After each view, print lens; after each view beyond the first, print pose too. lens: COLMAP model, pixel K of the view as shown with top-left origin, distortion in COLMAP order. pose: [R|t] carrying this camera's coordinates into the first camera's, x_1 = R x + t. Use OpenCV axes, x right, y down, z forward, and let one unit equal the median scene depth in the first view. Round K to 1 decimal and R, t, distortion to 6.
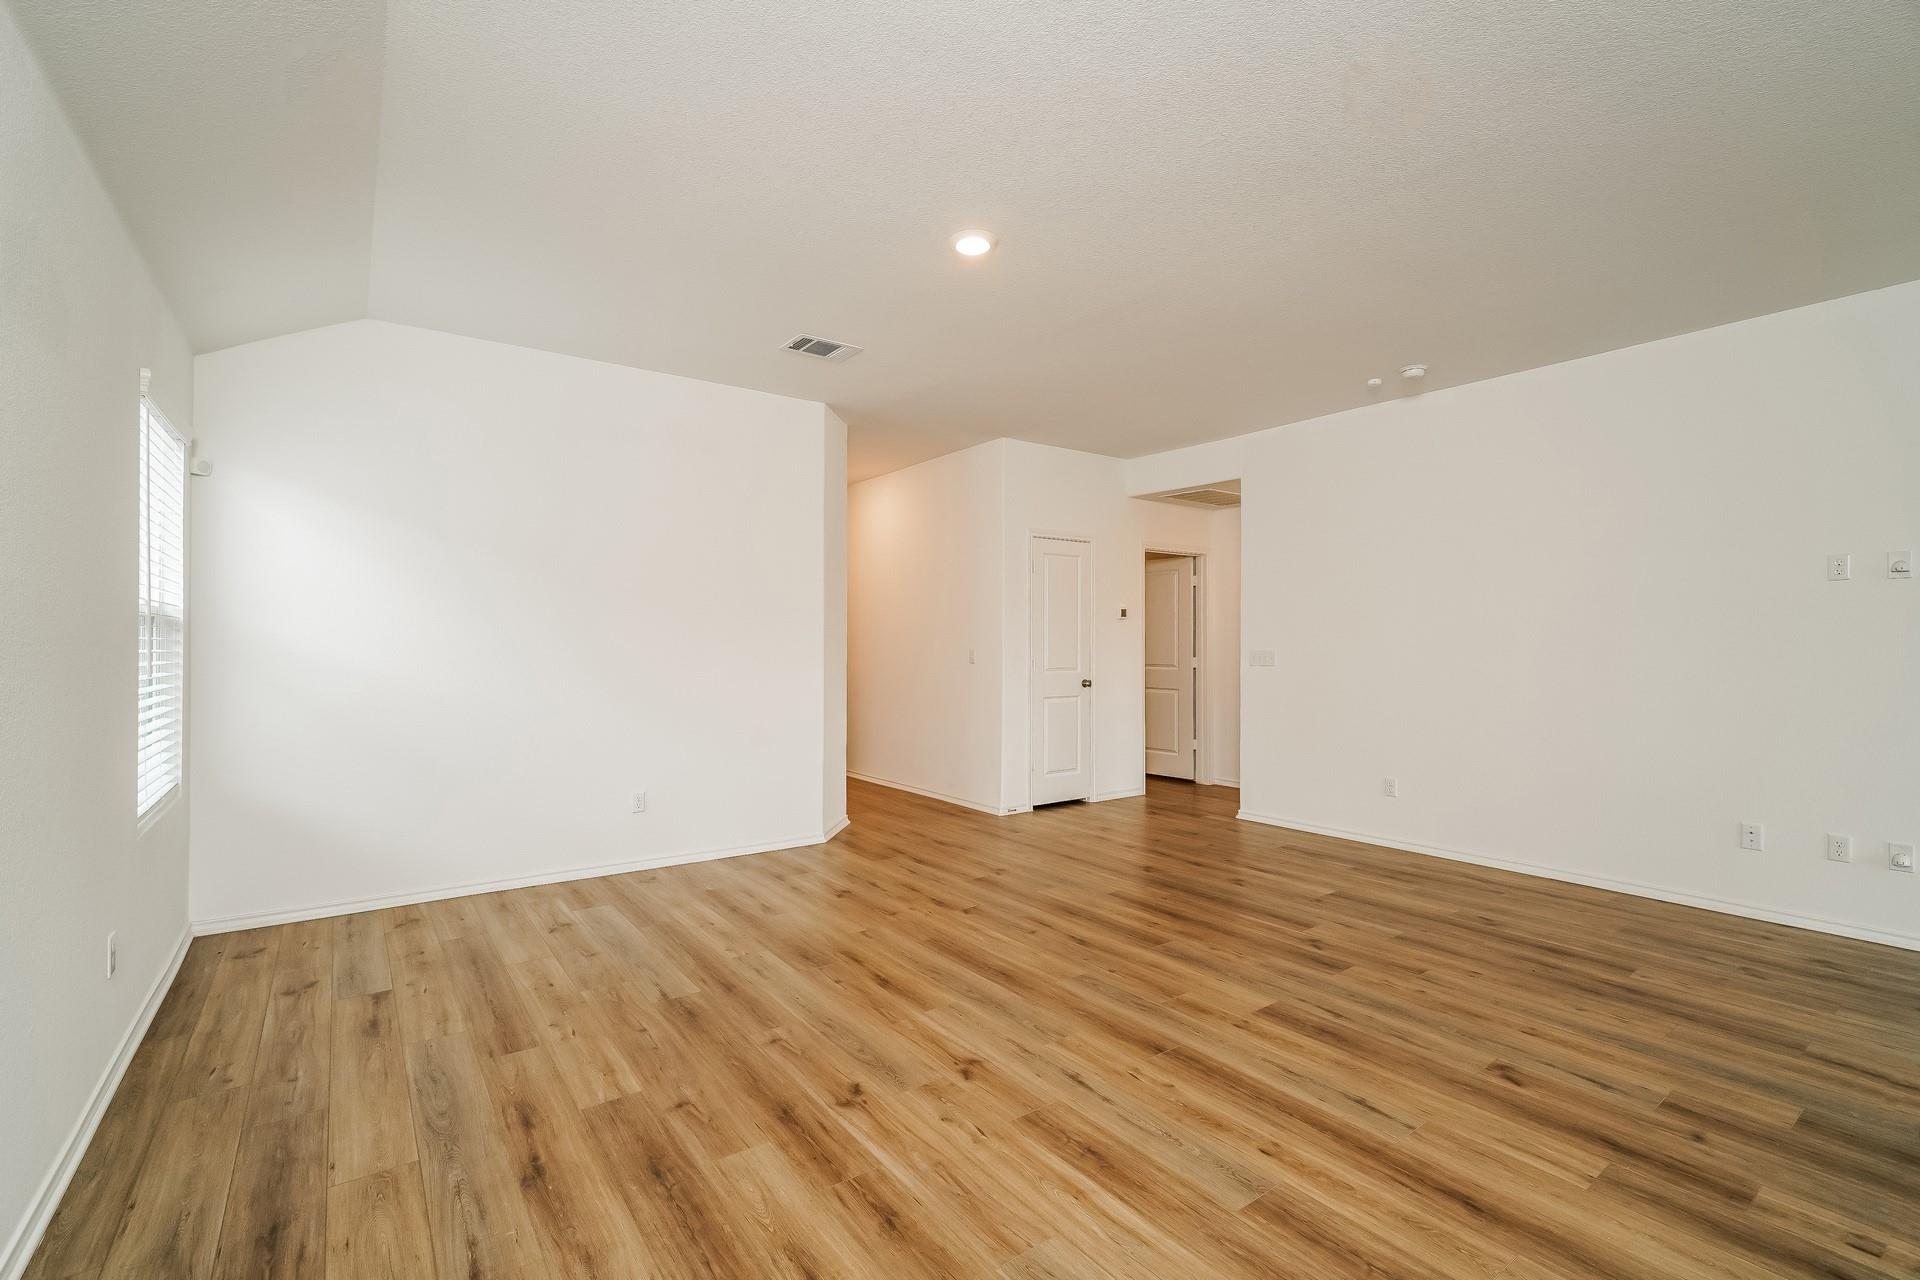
lens RADIAL K [[832.9, 0, 957.9], [0, 832.9, 642.3], [0, 0, 1]] dist [0.002002, 0.000564]
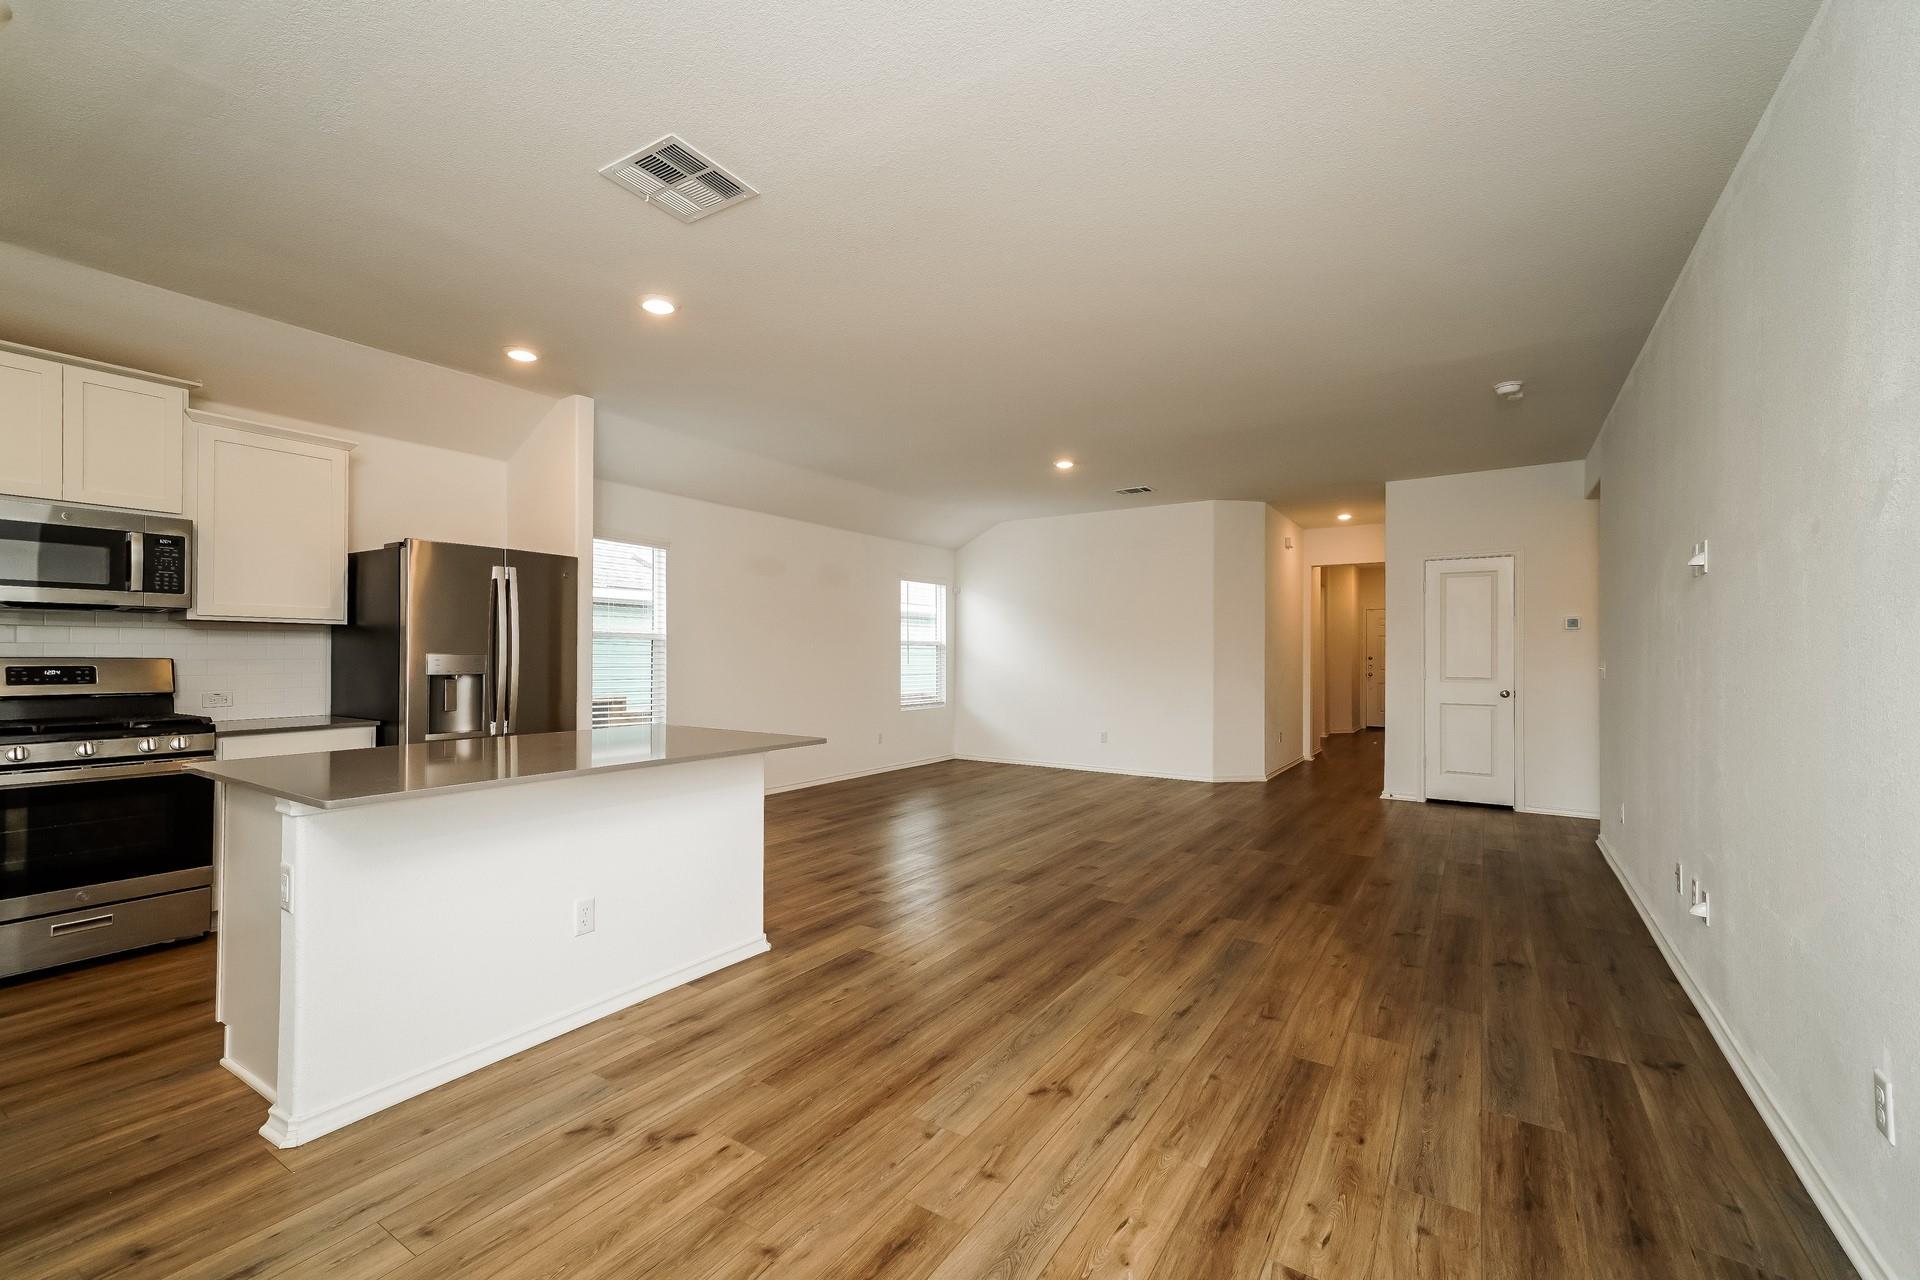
lens RADIAL K [[832.9, 0, 956.6], [0, 832.9, 645.3], [0, 0, 1]] dist [0.002002, 0.000564]
pose [[0.363054, -0.008832, -0.931726, 2.005471], [0.000329, 0.999956, -0.009350, -0.002983], [0.931768, 0.003088, 0.363041, -0.026609]]
